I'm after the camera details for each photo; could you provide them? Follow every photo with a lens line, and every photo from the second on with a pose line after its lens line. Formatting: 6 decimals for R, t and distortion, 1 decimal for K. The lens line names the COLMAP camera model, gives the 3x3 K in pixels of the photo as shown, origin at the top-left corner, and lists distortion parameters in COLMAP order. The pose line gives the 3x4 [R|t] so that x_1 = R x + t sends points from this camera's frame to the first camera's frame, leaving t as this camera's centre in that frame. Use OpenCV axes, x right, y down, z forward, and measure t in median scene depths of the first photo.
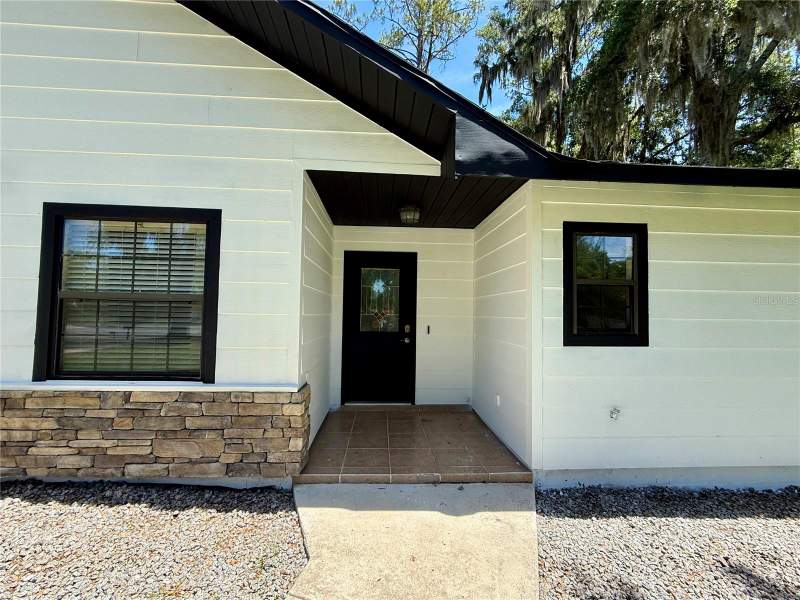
lens RADIAL K [[337.0, 0, 400.0], [0, 337.0, 300.0], [0, 0, 1]] dist [0.002463, 0.000249]
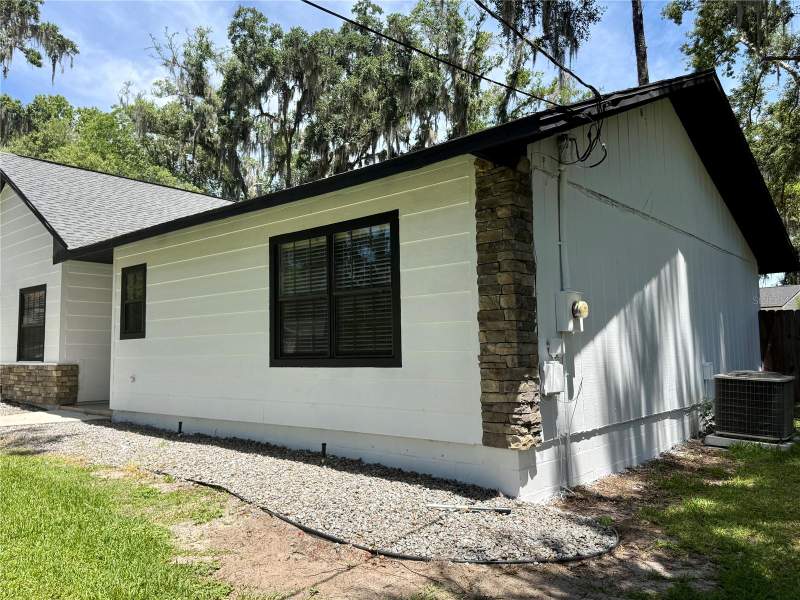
lens RADIAL K [[615.5, 0, 400.0], [0, 615.5, 300.0], [0, 0, 1]] dist [0.052433, -0.066775]
pose [[0.716832, -0.084450, -0.692113, 3.936806], [0.049818, 0.996304, -0.069970, 0.239450], [0.695464, 0.015677, 0.718390, -0.315622]]
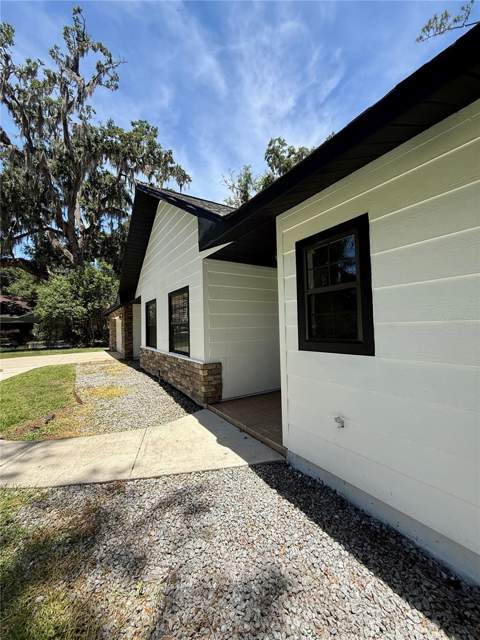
lens RADIAL K [[255.2, 0, 240.0], [0, 255.2, 320.0], [0, 0, 1]] dist [-0.002386, -0.000159]
pose [[0.485013, -0.051124, -0.873011, 1.208578], [0.060949, 0.997838, -0.024572, 0.044432], [0.872380, -0.041292, 0.487081, 0.423676]]
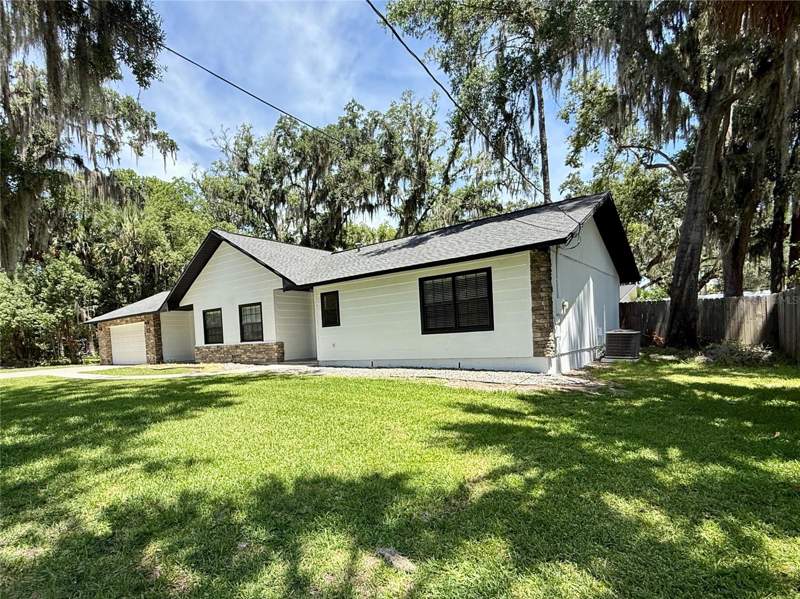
lens RADIAL K [[441.2, 0, 356.3], [0, 441.2, 357.5], [0, 0, 1]] dist [-0.001002, 0.000762]
pose [[0.730910, -0.026749, -0.681950, 4.186277], [0.086772, 0.994765, 0.053982, 0.244436], [0.676936, -0.098630, 0.729404, -2.369062]]
